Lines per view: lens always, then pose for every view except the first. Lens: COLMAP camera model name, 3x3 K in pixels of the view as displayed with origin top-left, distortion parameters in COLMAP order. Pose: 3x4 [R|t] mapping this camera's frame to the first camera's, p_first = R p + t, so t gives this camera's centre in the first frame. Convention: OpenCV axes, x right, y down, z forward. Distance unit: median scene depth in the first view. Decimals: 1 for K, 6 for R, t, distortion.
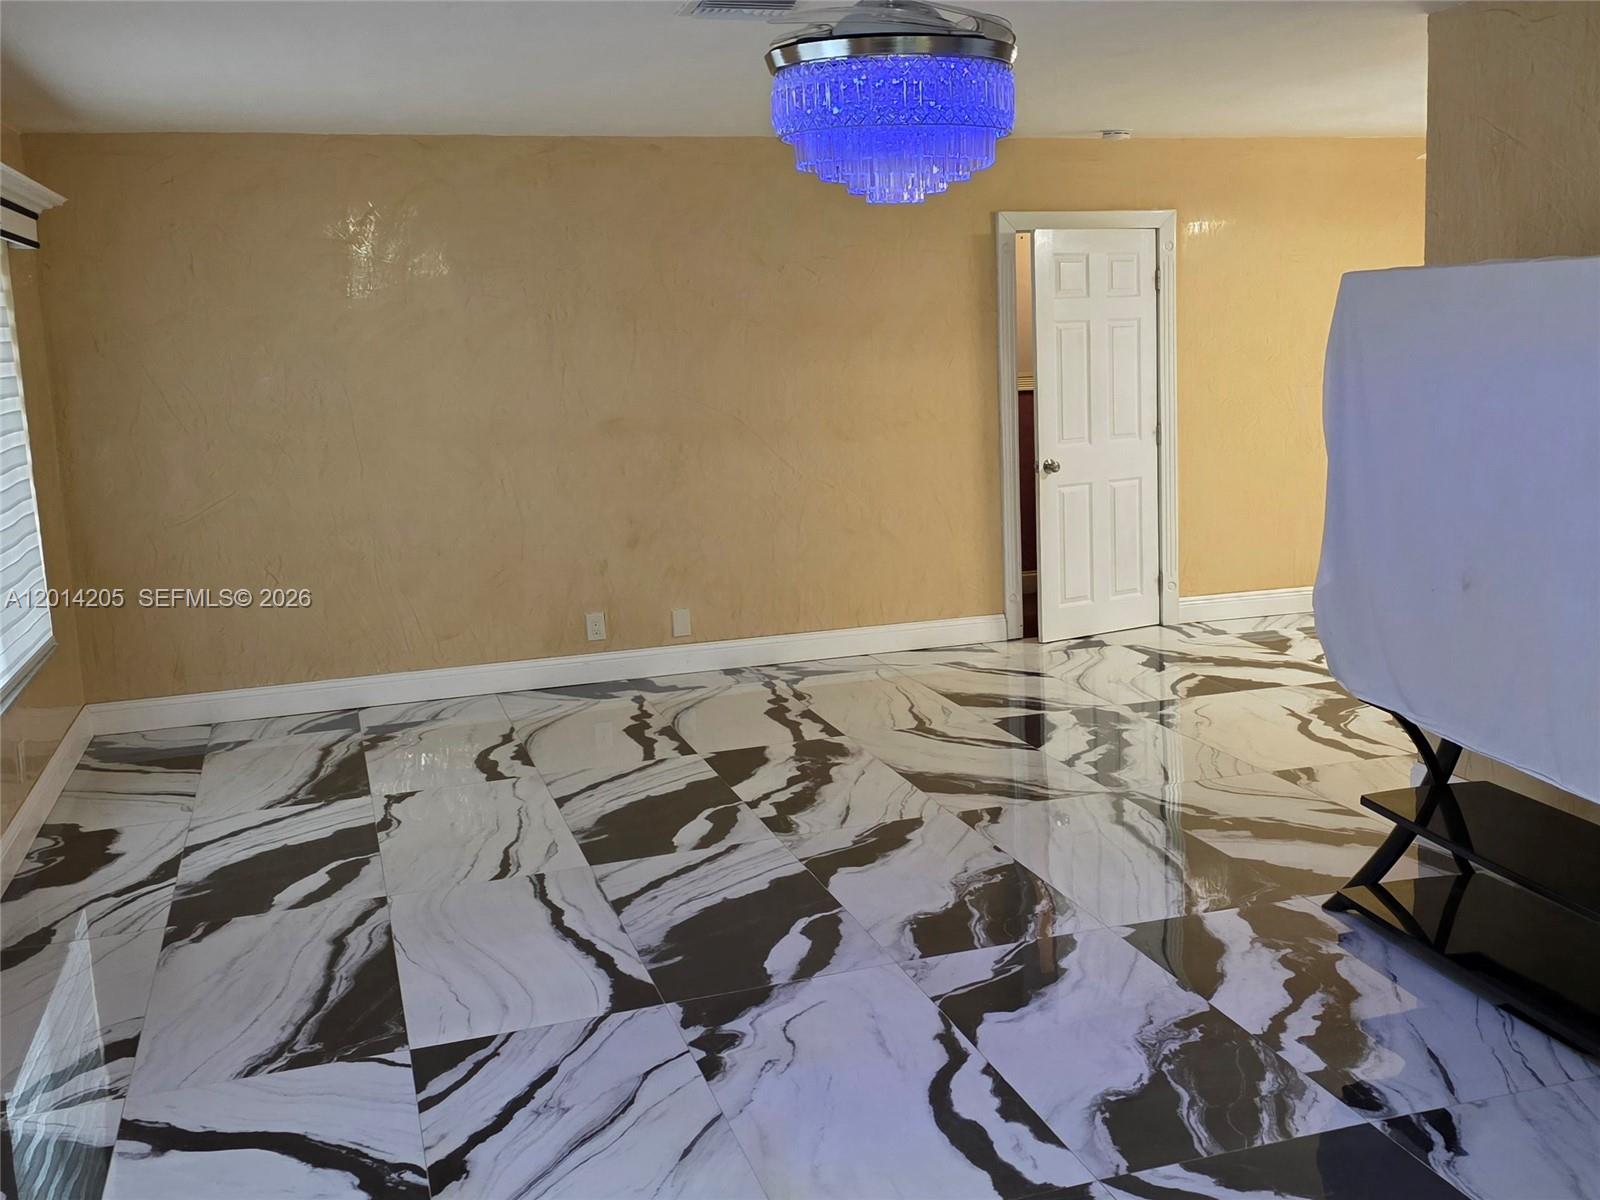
lens RADIAL K [[1682.6, 0, 808.0], [0, 1682.6, 599.1], [0, 0, 1]] dist [0.022336, 0.000000]
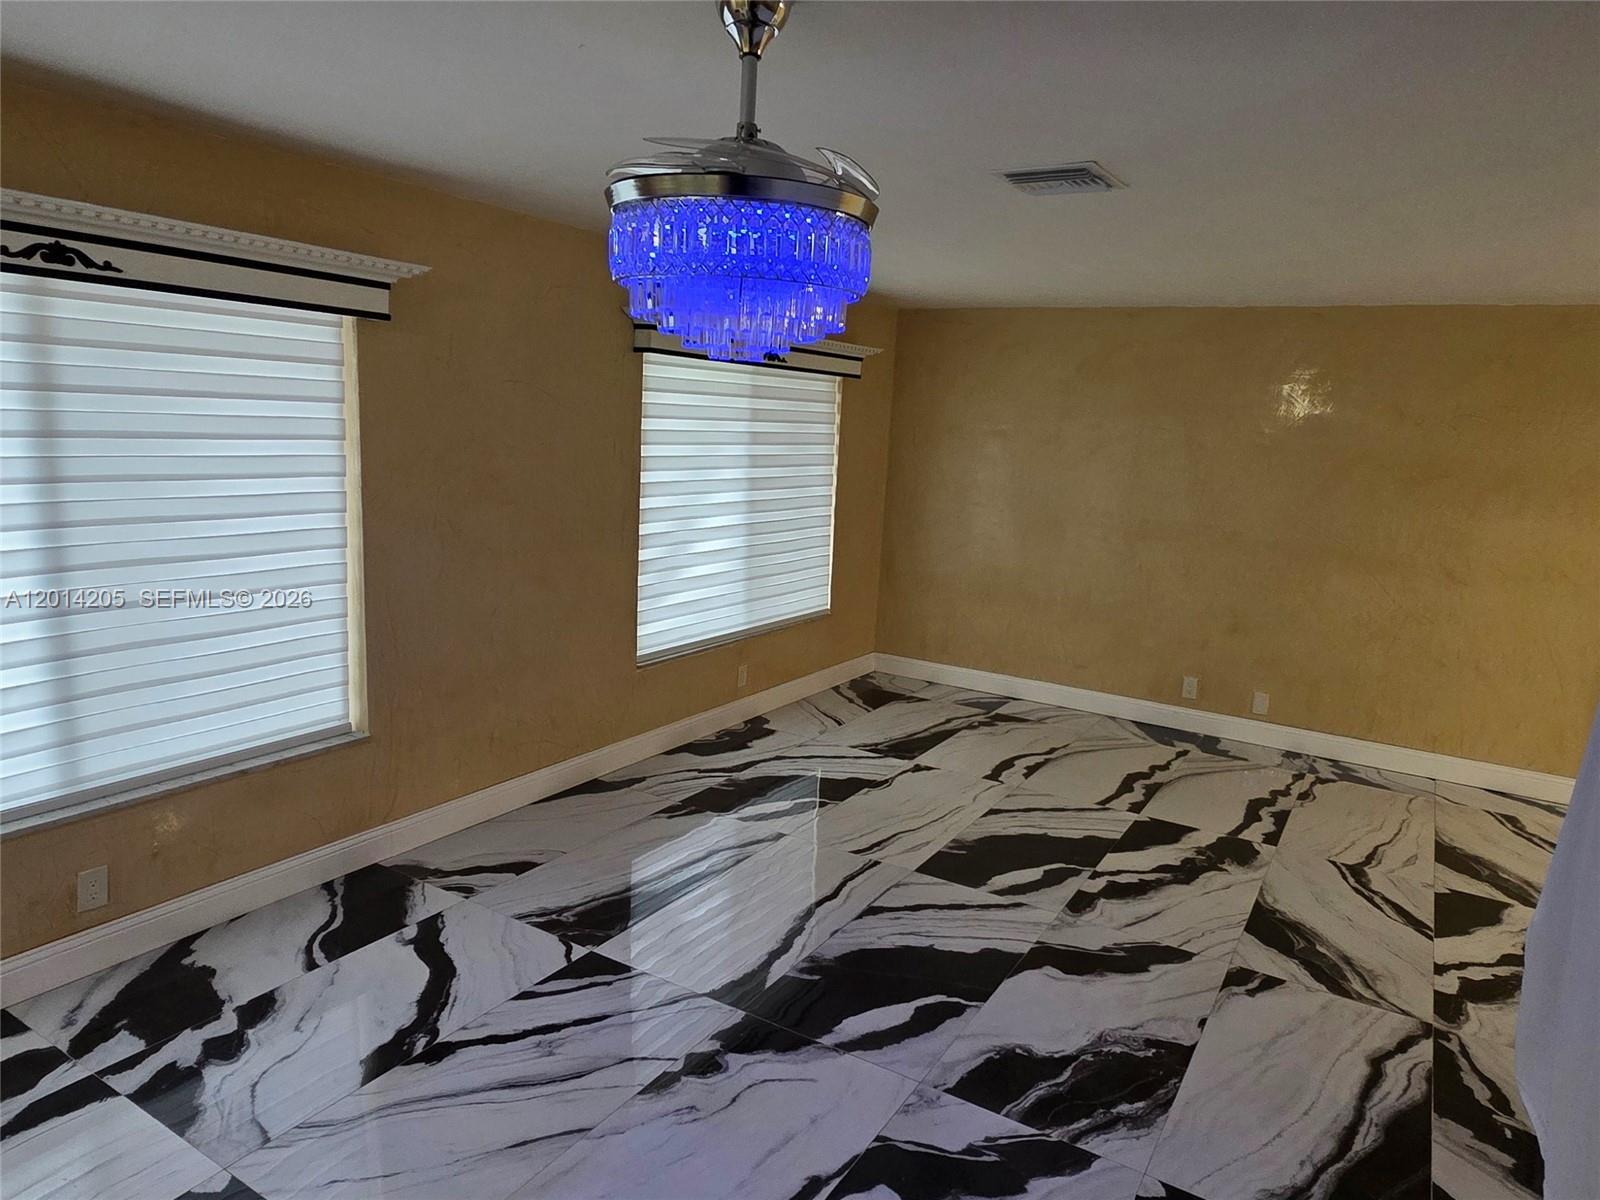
lens RADIAL K [[978.2, 0, 799.4], [0, 978.2, 600.7], [0, 0, 1]] dist [0.005733, -0.003612]
pose [[0.661387, 0.205582, -0.721321, 0.252296], [-0.190906, 0.976171, 0.103172, -0.085533], [0.725343, 0.069468, 0.684873, 0.325881]]
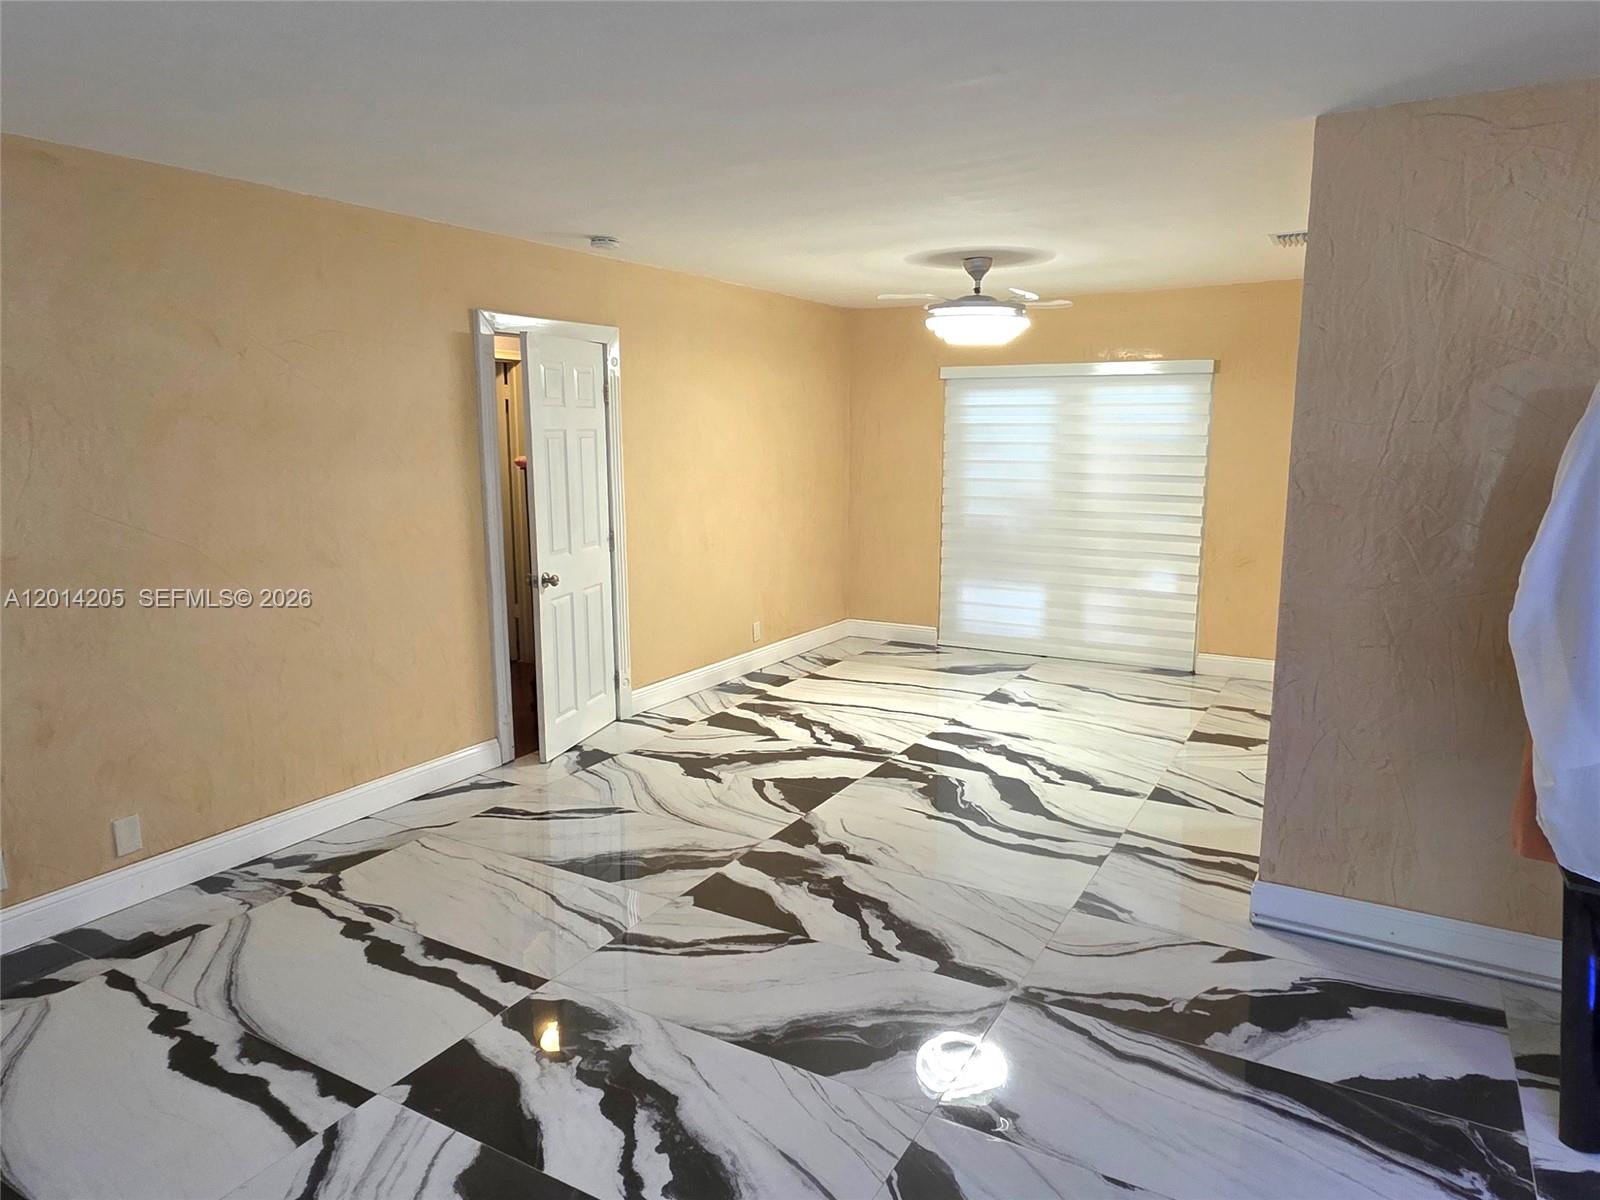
lens RADIAL K [[1040.4, 0, 759.8], [0, 1040.4, 584.4], [0, 0, 1]] dist [0.002259, -0.003158]
pose [[0.734507, -0.073834, 0.674573, -0.210707], [0.090065, 0.995876, 0.010934, -0.090857], [-0.672598, 0.052725, 0.738128, 0.605081]]
